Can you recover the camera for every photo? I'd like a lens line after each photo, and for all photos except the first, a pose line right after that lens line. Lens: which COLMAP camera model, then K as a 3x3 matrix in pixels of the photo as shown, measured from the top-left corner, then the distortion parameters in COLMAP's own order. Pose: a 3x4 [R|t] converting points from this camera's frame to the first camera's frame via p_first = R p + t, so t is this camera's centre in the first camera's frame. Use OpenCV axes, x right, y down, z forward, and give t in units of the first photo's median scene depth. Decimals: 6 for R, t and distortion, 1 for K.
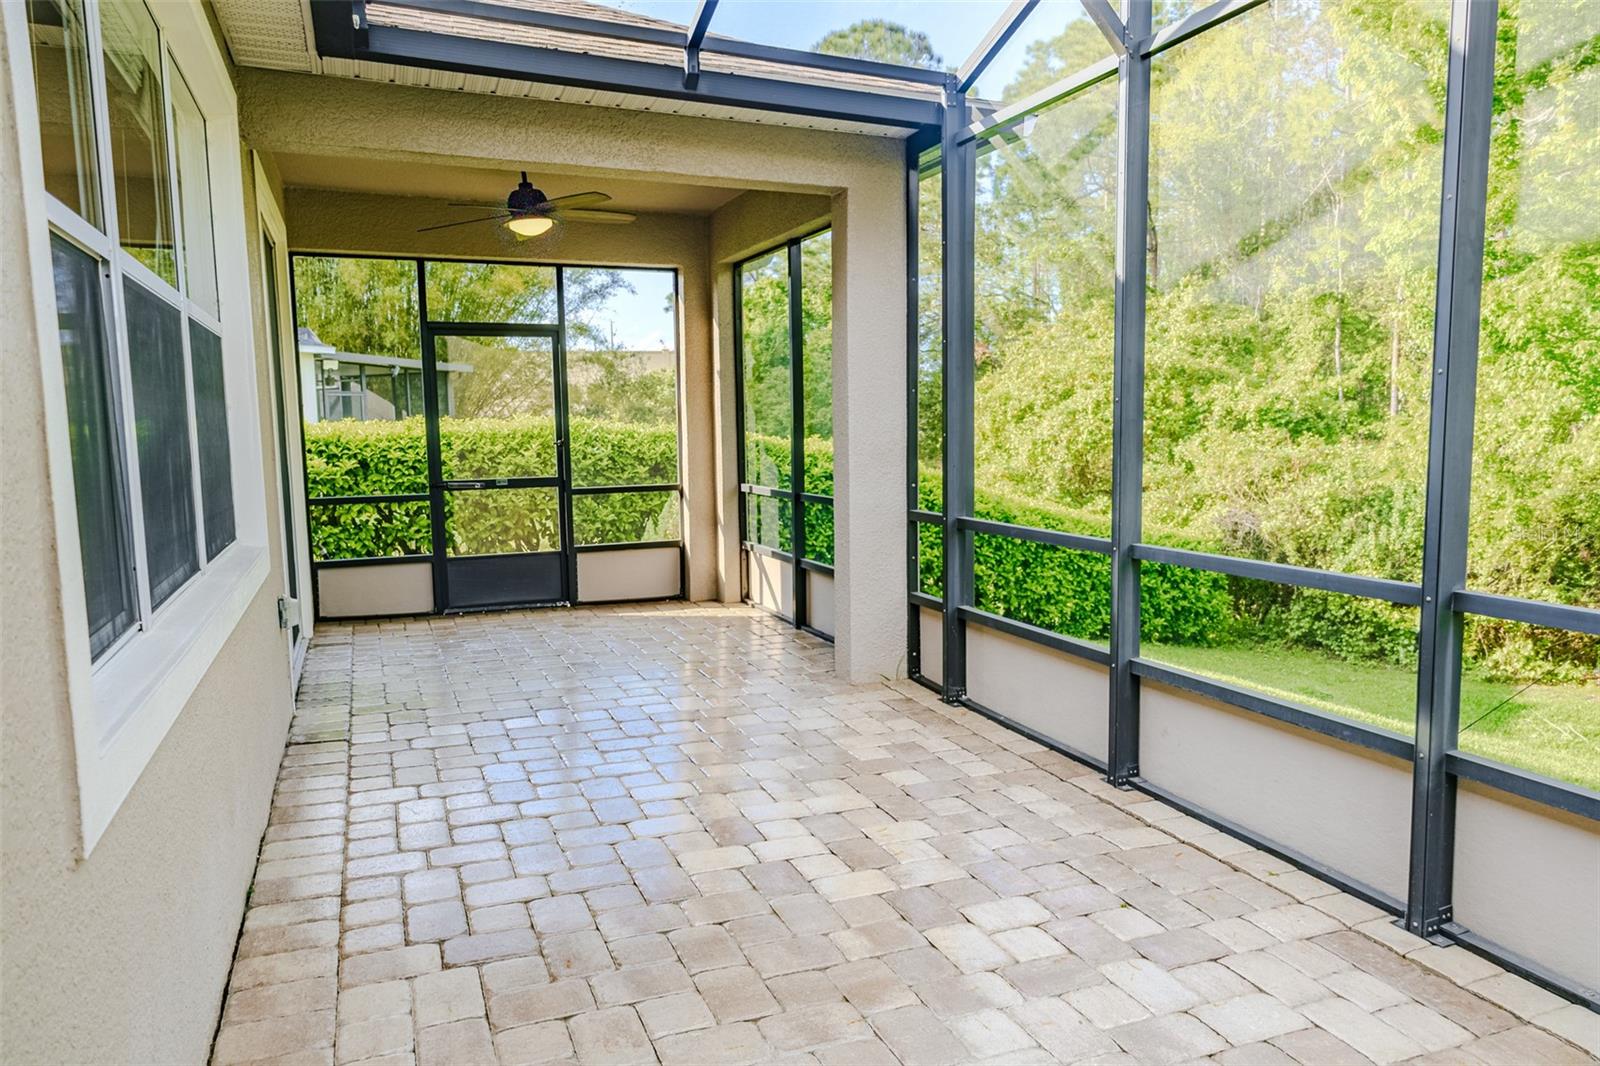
lens RADIAL K [[1053.5, 0, 799.3], [0, 1053.5, 529.2], [0, 0, 1]] dist [0.009256, -0.001579]
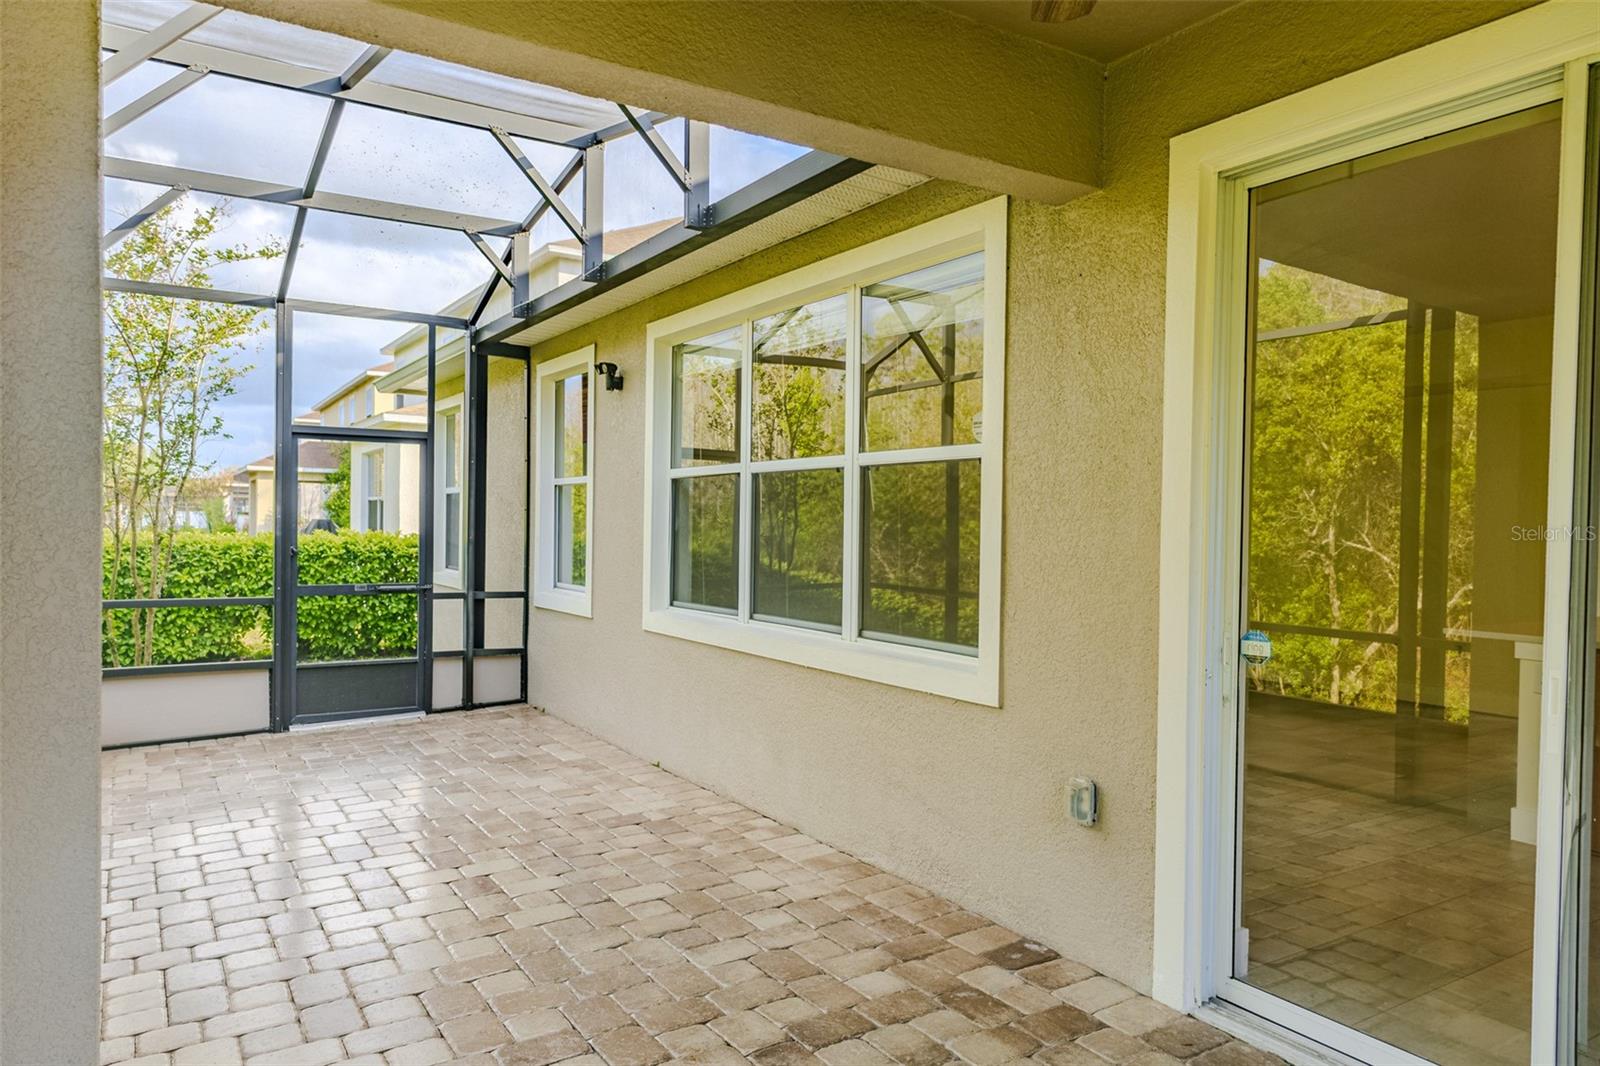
lens RADIAL K [[1053.5, 0, 802.0], [0, 1053.5, 532.3], [0, 0, 1]] dist [0.009256, -0.001579]
pose [[-0.984774, 0.000254, -0.173841, -0.174580], [-0.018916, 0.993905, 0.108605, -0.191878], [0.172809, 0.110240, -0.978767, 1.734477]]
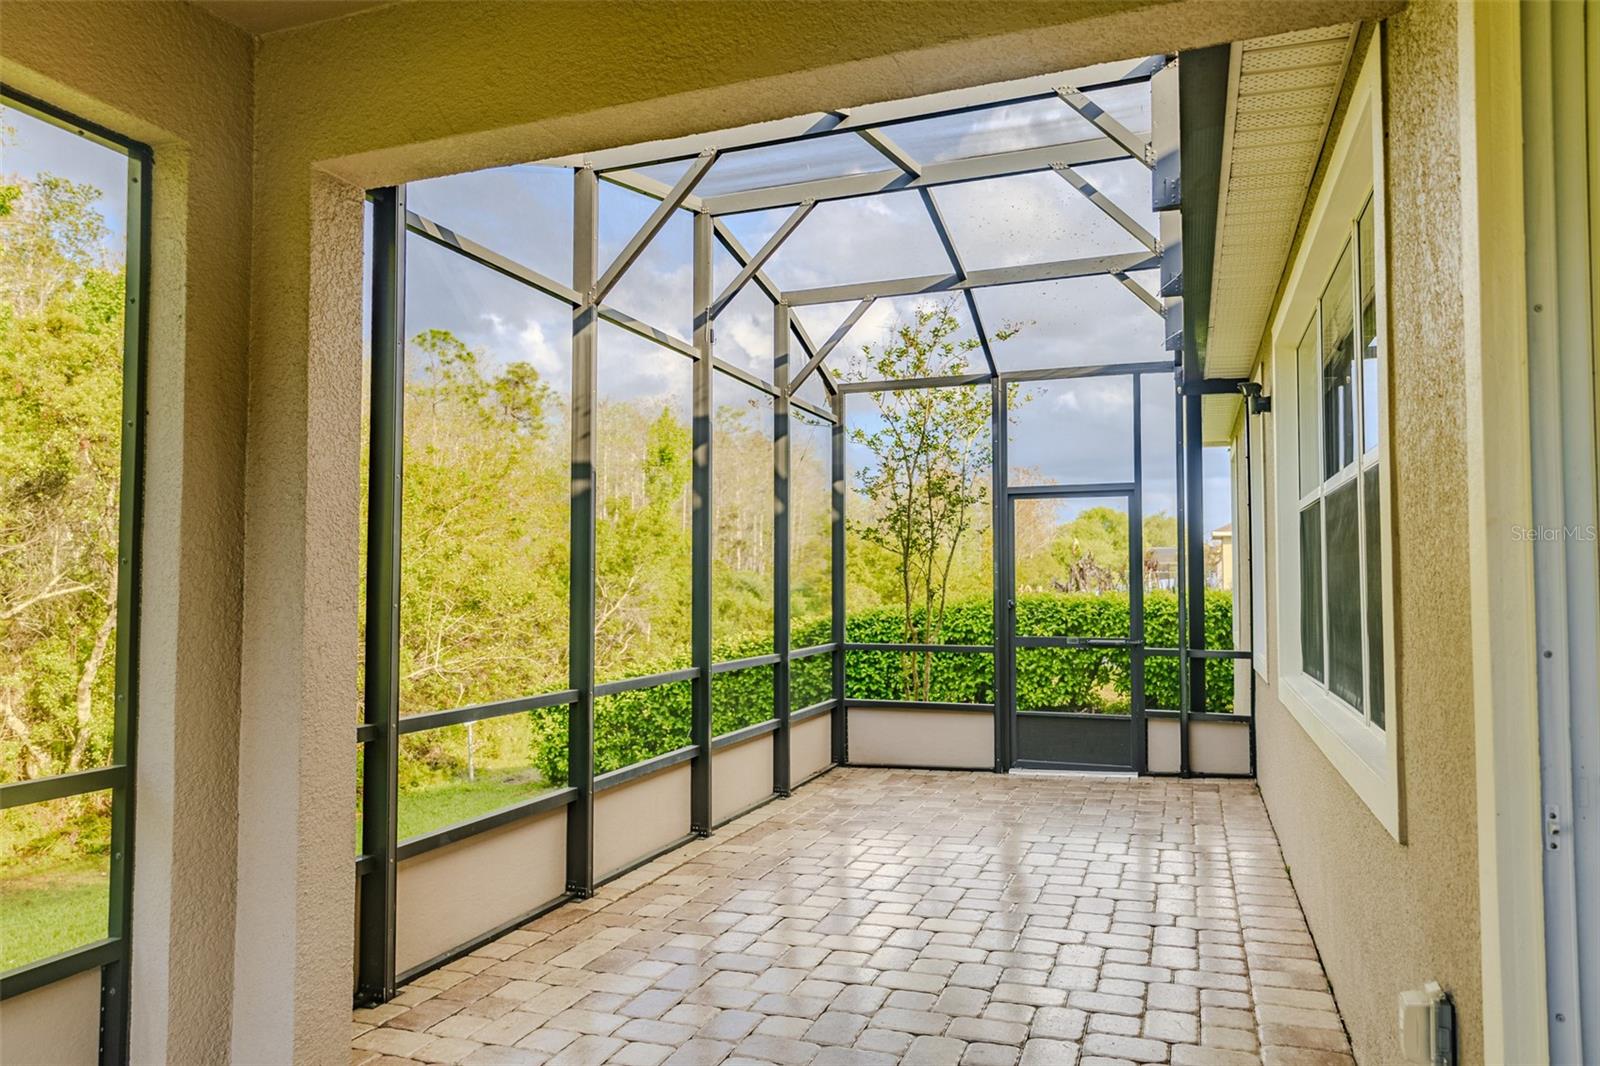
lens RADIAL K [[1053.5, 0, 804.6], [0, 1053.5, 534.2], [0, 0, 1]] dist [0.009256, -0.001579]
pose [[-0.736691, 0.044791, 0.674745, -0.618803], [0.078264, 0.996746, 0.019283, -0.146862], [-0.671685, 0.067013, -0.737799, 1.516037]]
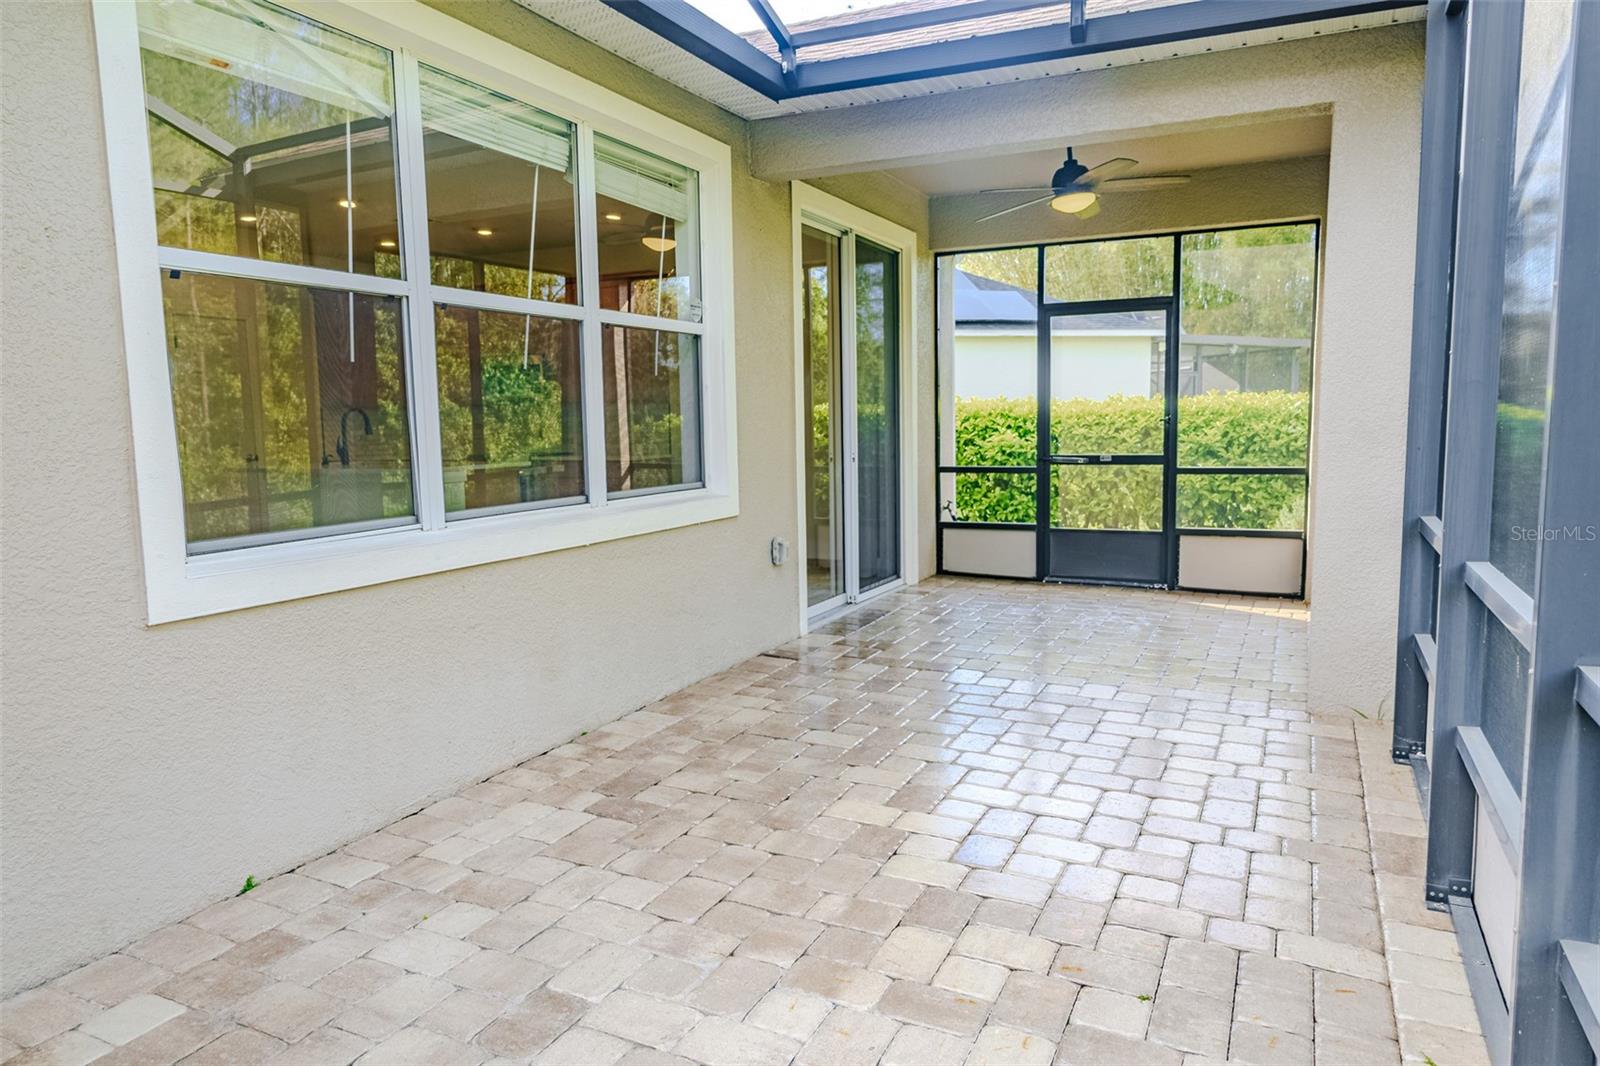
lens RADIAL K [[1053.5, 0, 805.1], [0, 1053.5, 535.1], [0, 0, 1]] dist [0.009256, -0.001579]
pose [[0.670642, 0.084780, -0.736920, 0.472629], [-0.067196, 0.996306, 0.053468, -0.009998], [0.738731, 0.013660, 0.673862, 0.185855]]
